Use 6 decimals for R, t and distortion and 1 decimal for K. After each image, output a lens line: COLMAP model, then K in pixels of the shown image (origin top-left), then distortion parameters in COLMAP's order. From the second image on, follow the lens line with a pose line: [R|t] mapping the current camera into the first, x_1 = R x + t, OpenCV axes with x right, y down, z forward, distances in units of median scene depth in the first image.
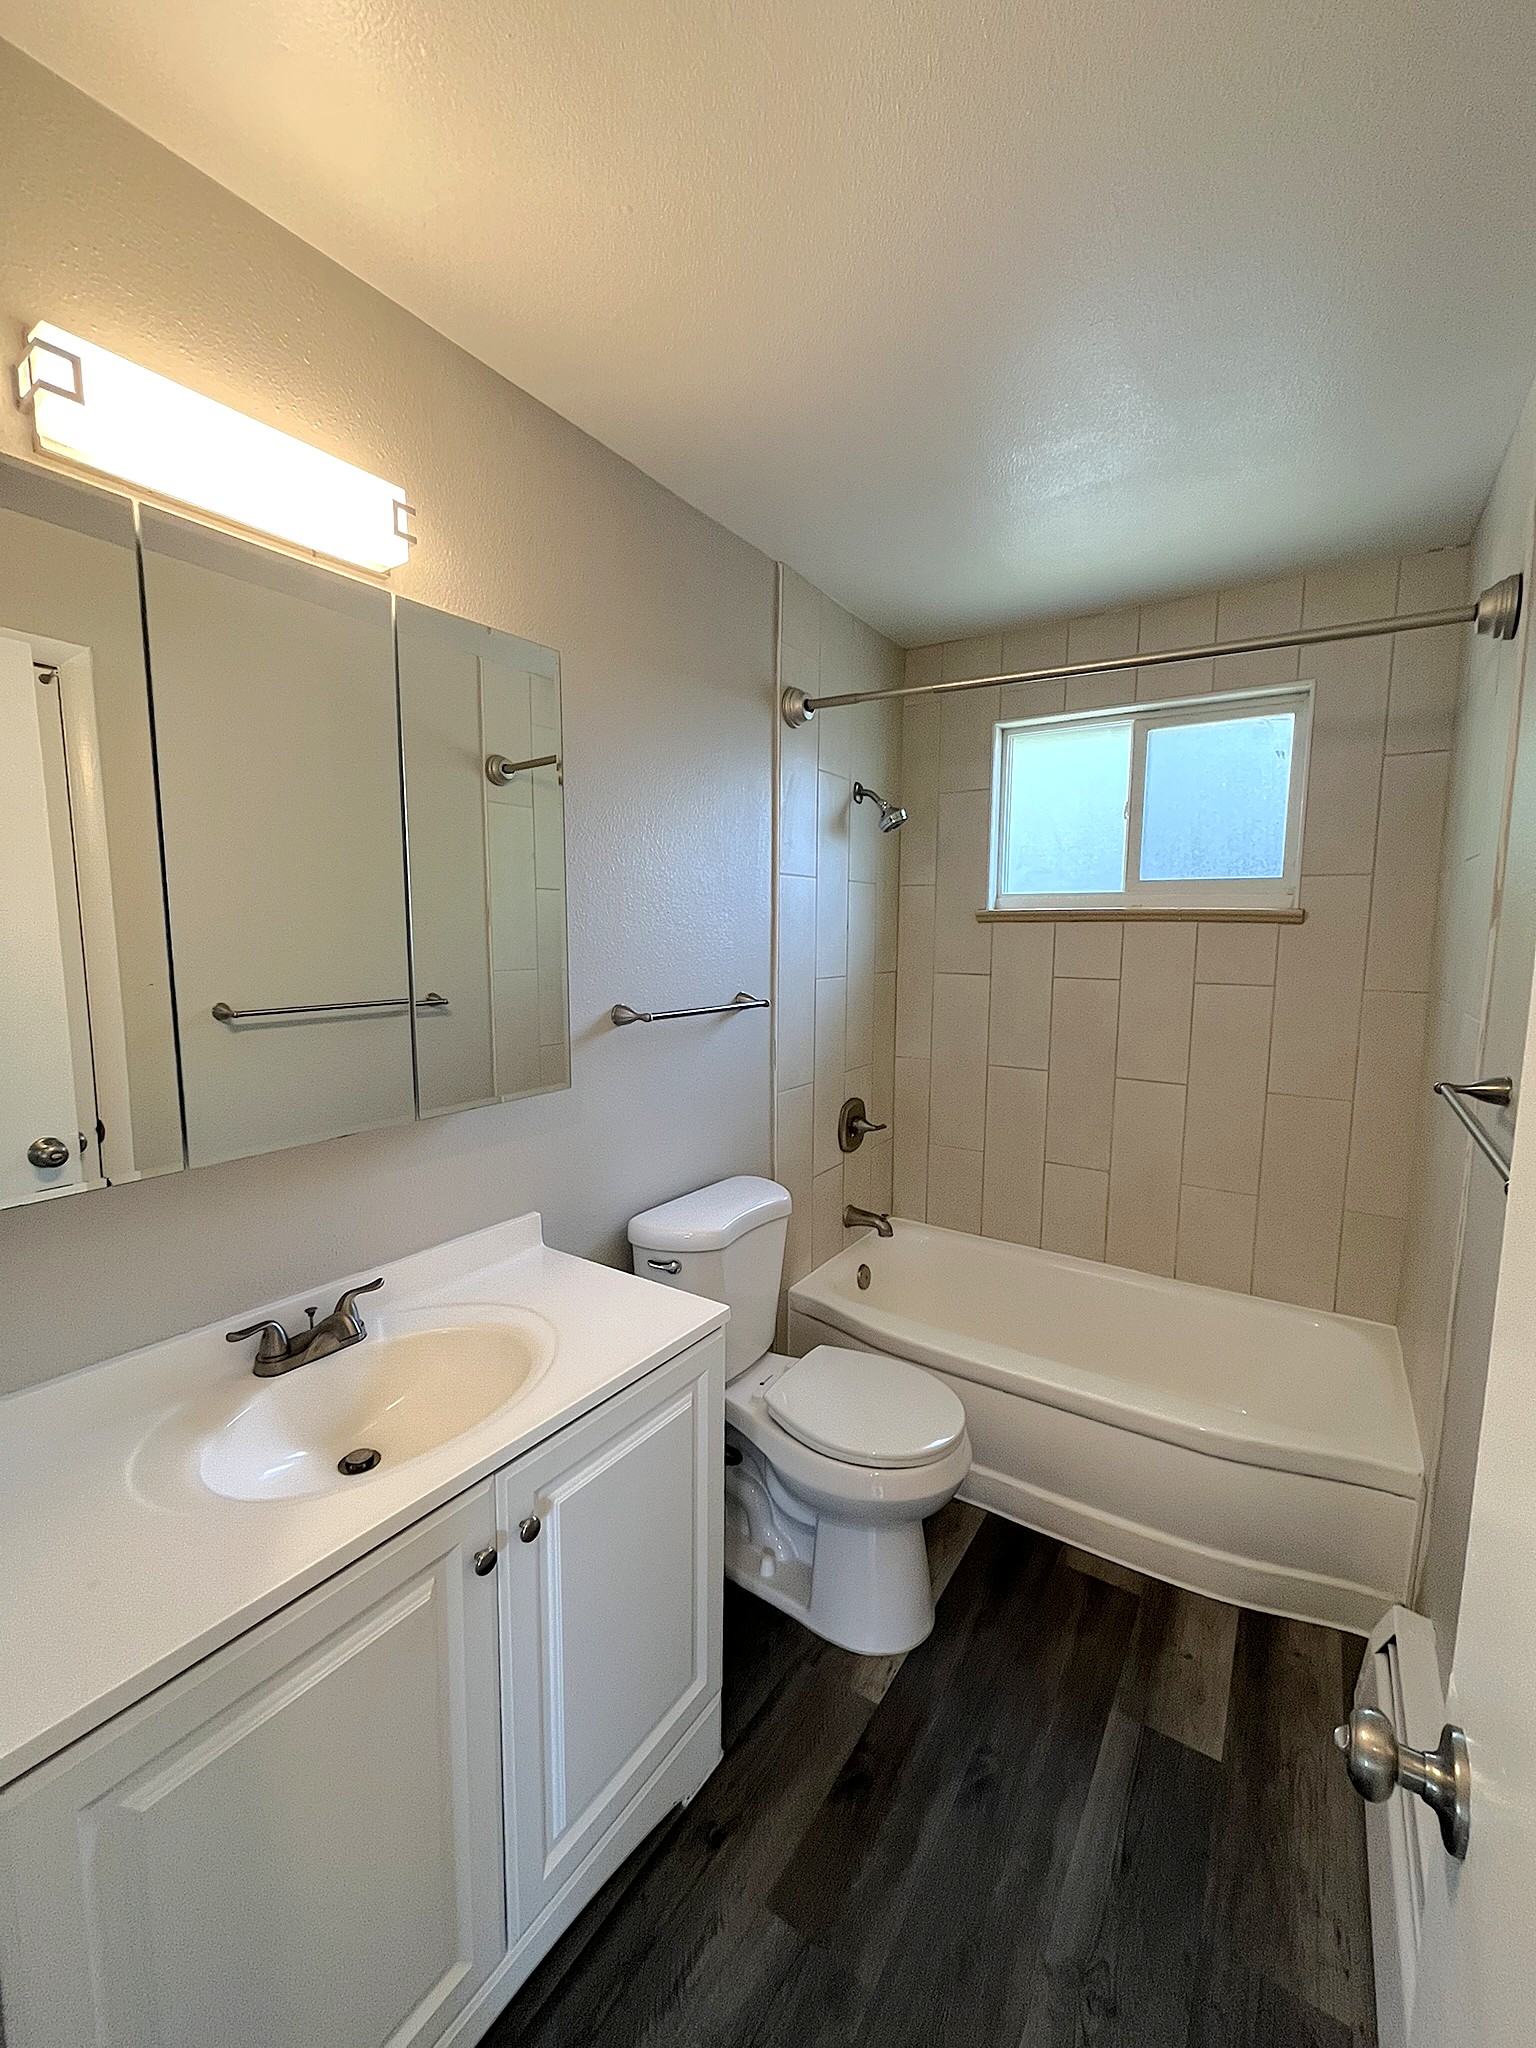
lens RADIAL K [[816.3, 0, 797.0], [0, 816.3, 1025.0], [0, 0, 1]] dist [0.003184, 0.000137]
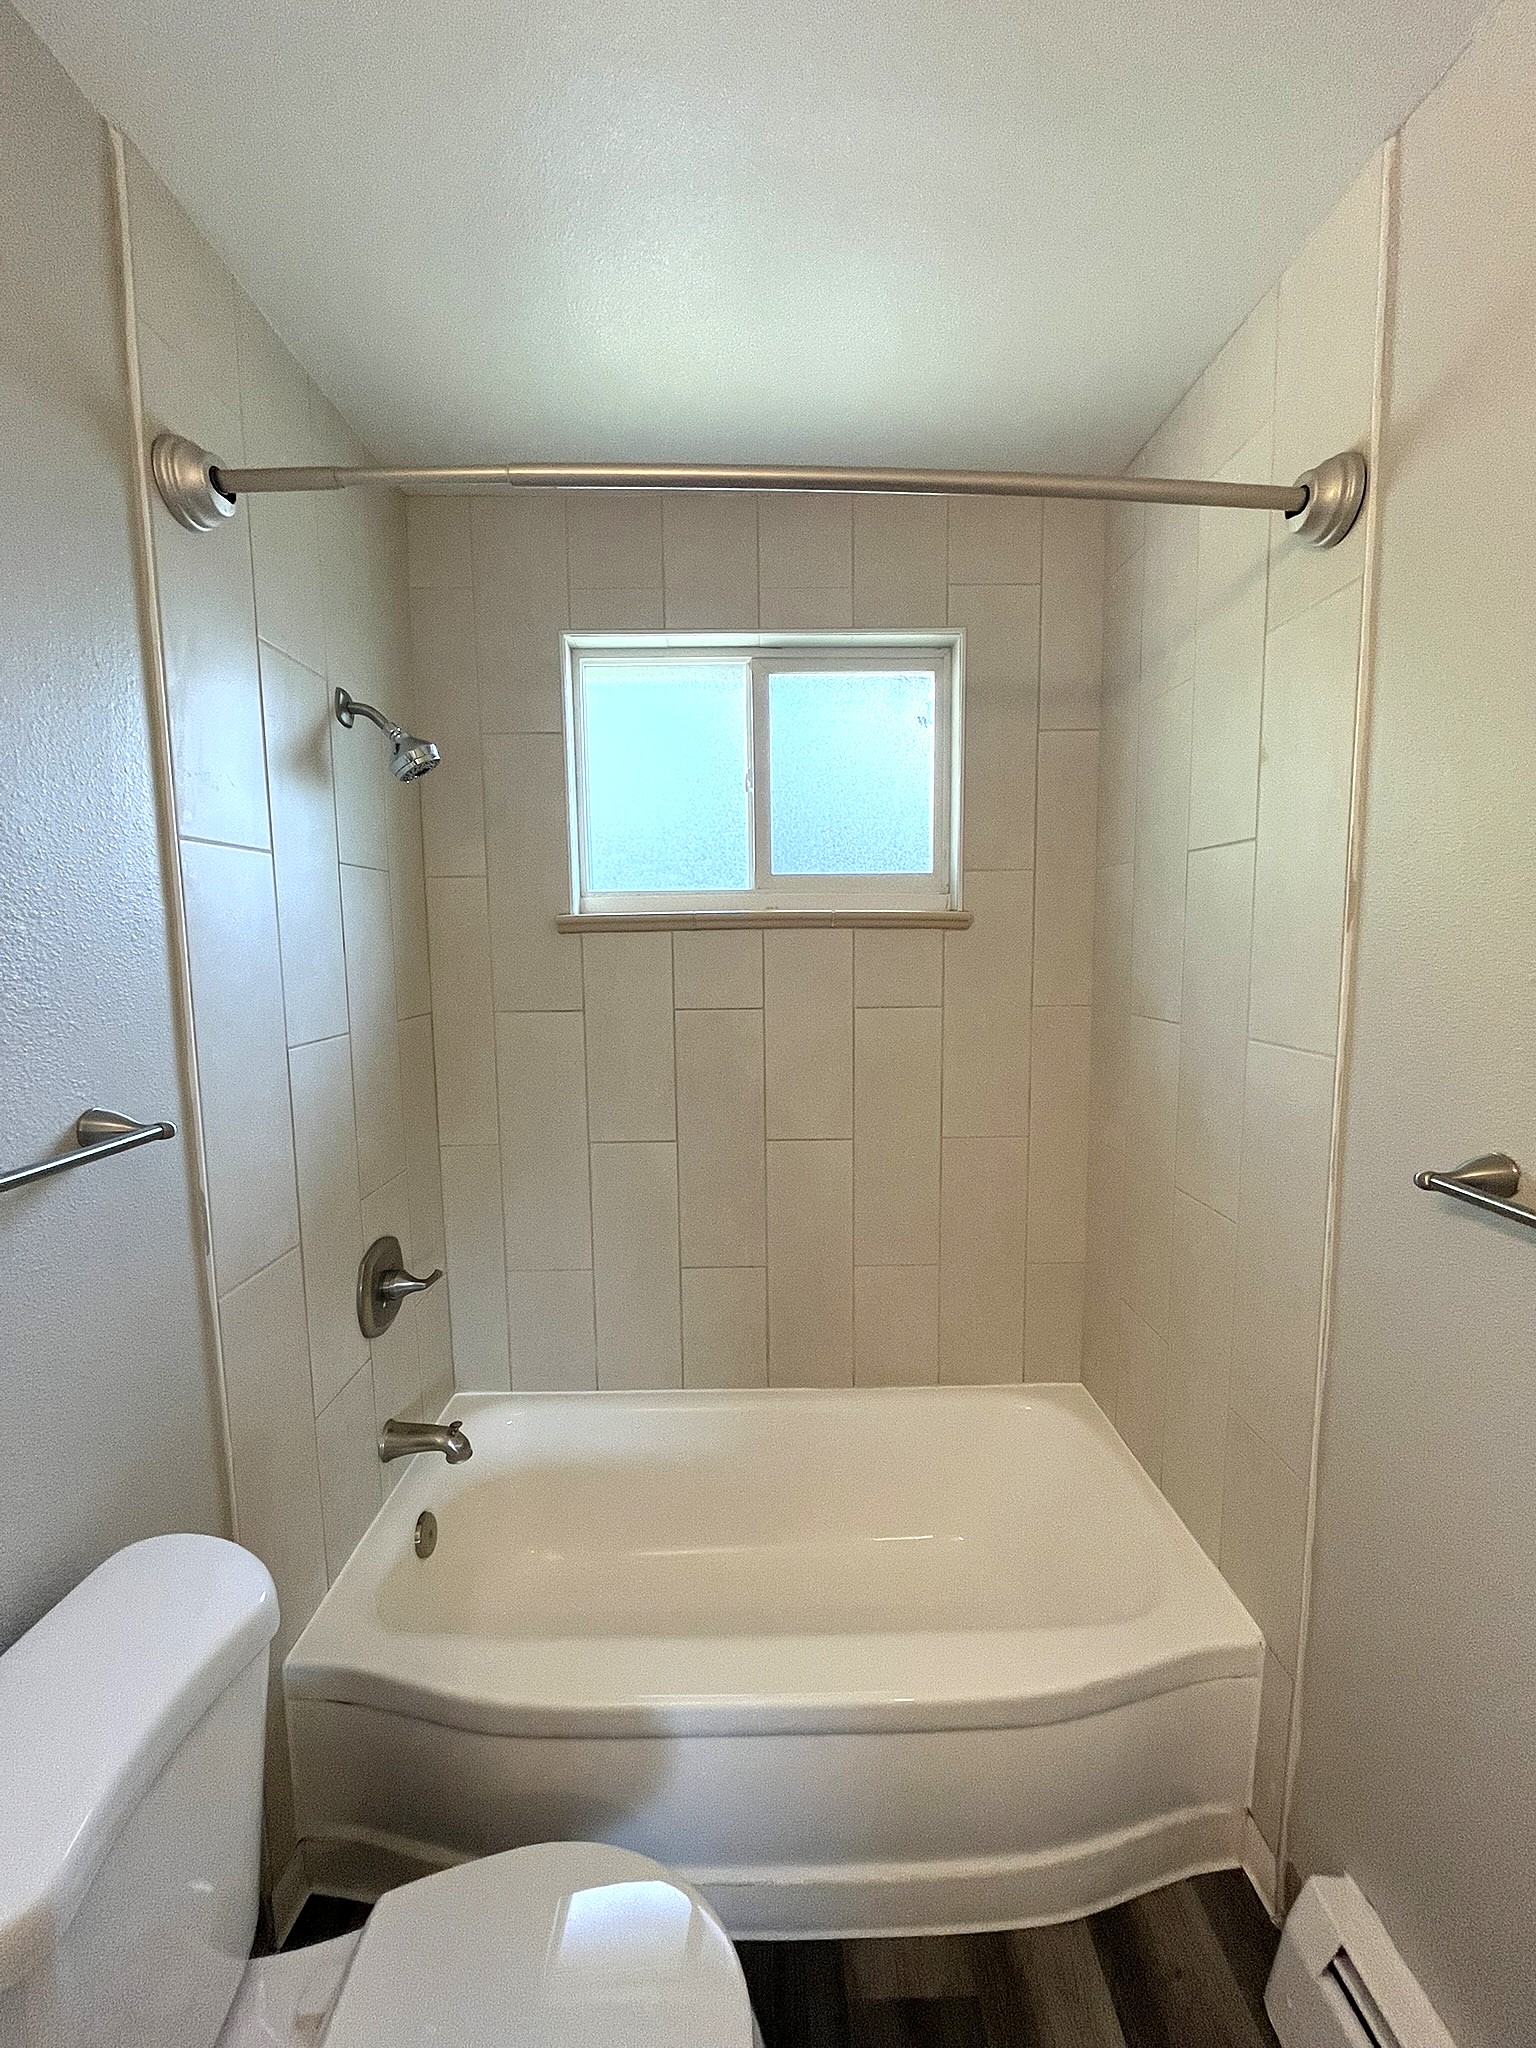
lens RADIAL K [[818.8, 0, 768.0], [0, 818.8, 1024.0], [0, 0, 1]] dist [-0.001538, 0.000019]
pose [[0.841221, -0.077641, 0.535088, 0.002678], [0.082486, 0.996481, 0.014911, -0.053327], [-0.534362, 0.031594, 0.844665, 0.384640]]
